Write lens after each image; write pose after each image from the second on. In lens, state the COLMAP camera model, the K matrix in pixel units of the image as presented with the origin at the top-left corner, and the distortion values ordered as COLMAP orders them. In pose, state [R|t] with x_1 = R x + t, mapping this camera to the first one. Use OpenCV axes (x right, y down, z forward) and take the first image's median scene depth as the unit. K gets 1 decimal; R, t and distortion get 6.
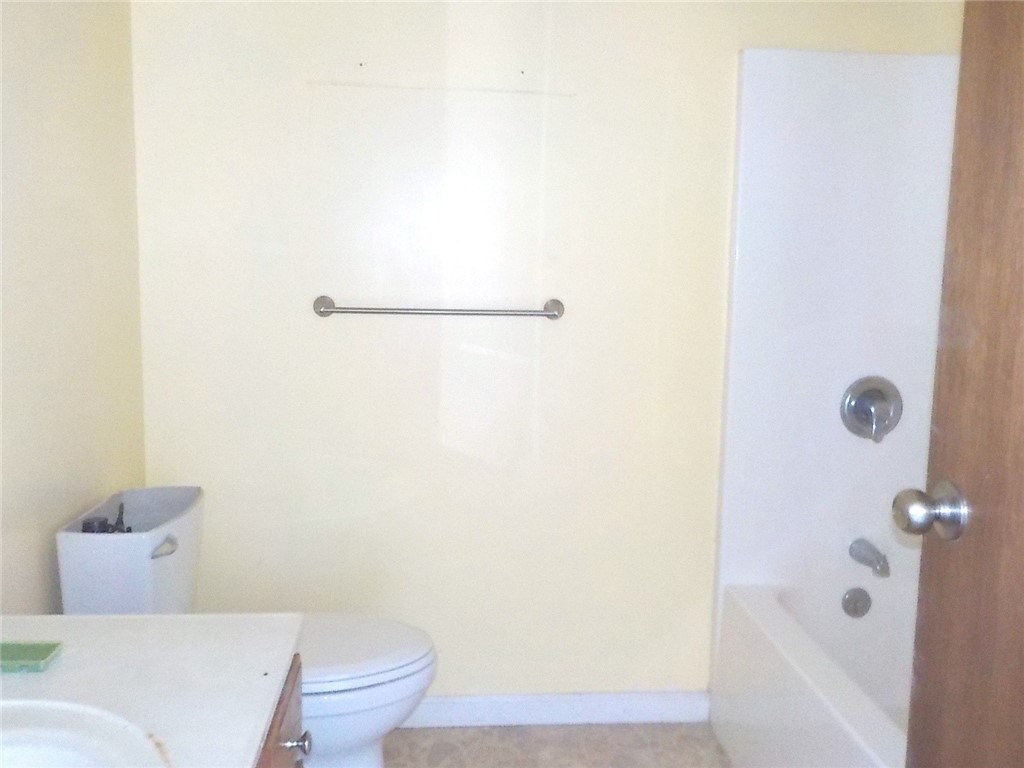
lens RADIAL K [[937.8, 0, 520.2], [0, 937.8, 382.6], [0, 0, 1]] dist [0.012913, 0.004080]
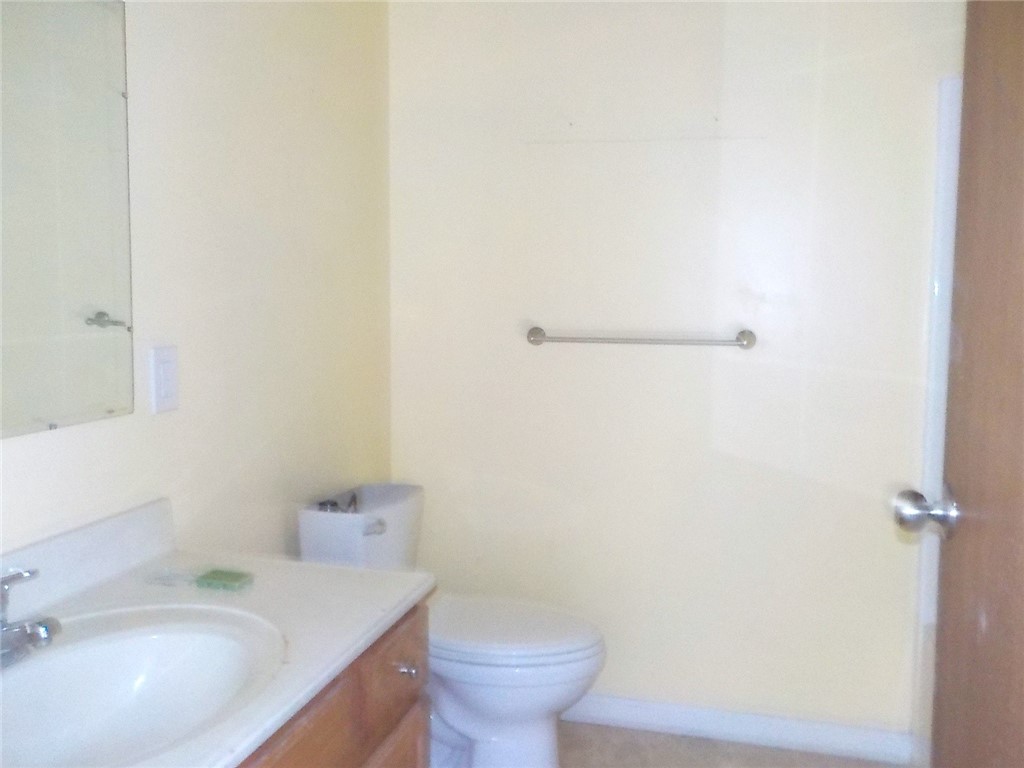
lens RADIAL K [[937.8, 0, 520.2], [0, 937.8, 382.6], [0, 0, 1]] dist [0.012913, 0.004080]
pose [[0.942519, 0.019487, -0.333582, 0.192195], [-0.034234, 0.998676, -0.038387, 0.024819], [0.332393, 0.047600, 0.941939, -0.095078]]
